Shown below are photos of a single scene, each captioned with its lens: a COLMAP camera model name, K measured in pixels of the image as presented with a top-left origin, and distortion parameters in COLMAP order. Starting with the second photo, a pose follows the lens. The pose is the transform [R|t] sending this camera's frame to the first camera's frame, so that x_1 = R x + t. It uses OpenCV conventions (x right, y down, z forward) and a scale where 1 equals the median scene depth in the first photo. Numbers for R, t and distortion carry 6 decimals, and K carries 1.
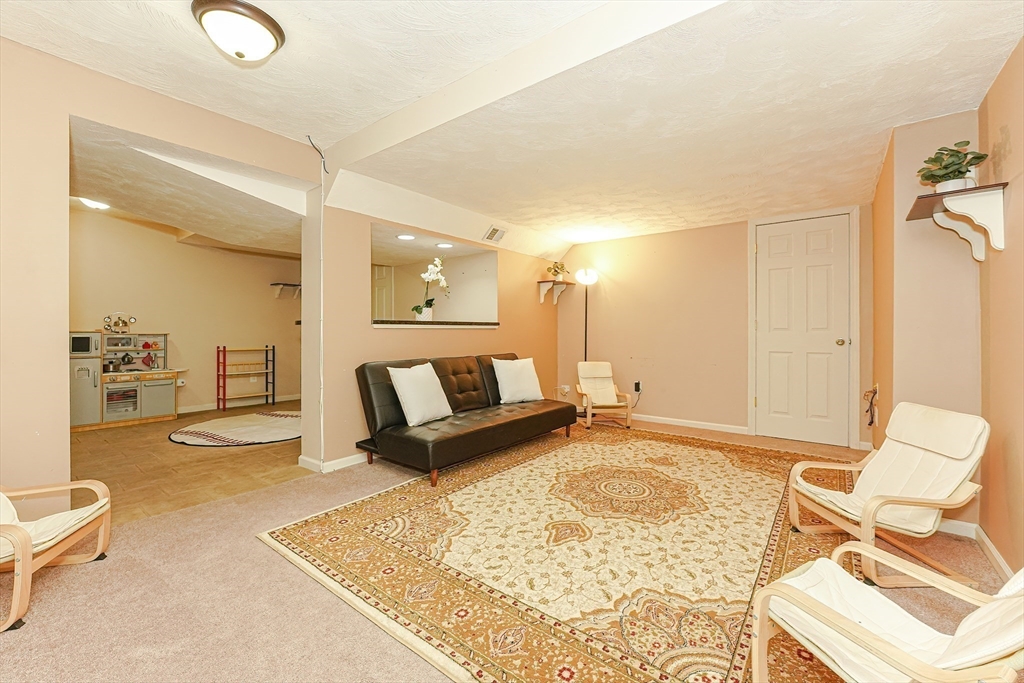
lens RADIAL K [[413.2, 0, 507.6], [0, 413.2, 336.4], [0, 0, 1]] dist [-0.011583, 0.001574]
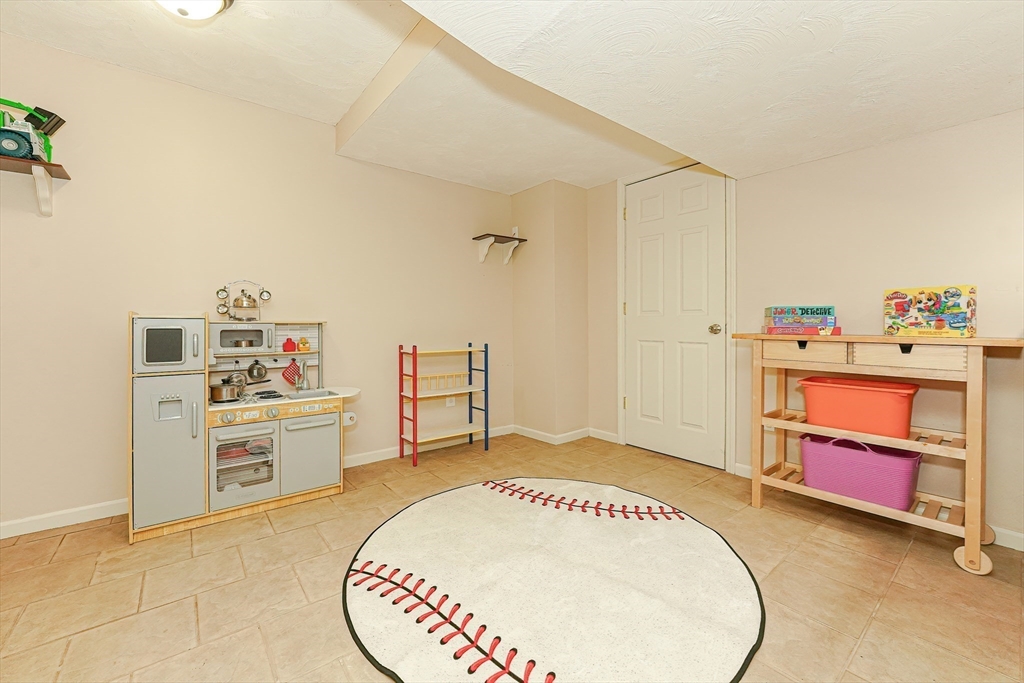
lens RADIAL K [[413.2, 0, 517.1], [0, 413.2, 335.0], [0, 0, 1]] dist [-0.011583, 0.001574]
pose [[0.975252, -0.000632, -0.221096, -0.503072], [0.003717, 0.999901, 0.013539, 0.003495], [0.221066, -0.014026, 0.975158, 0.576948]]
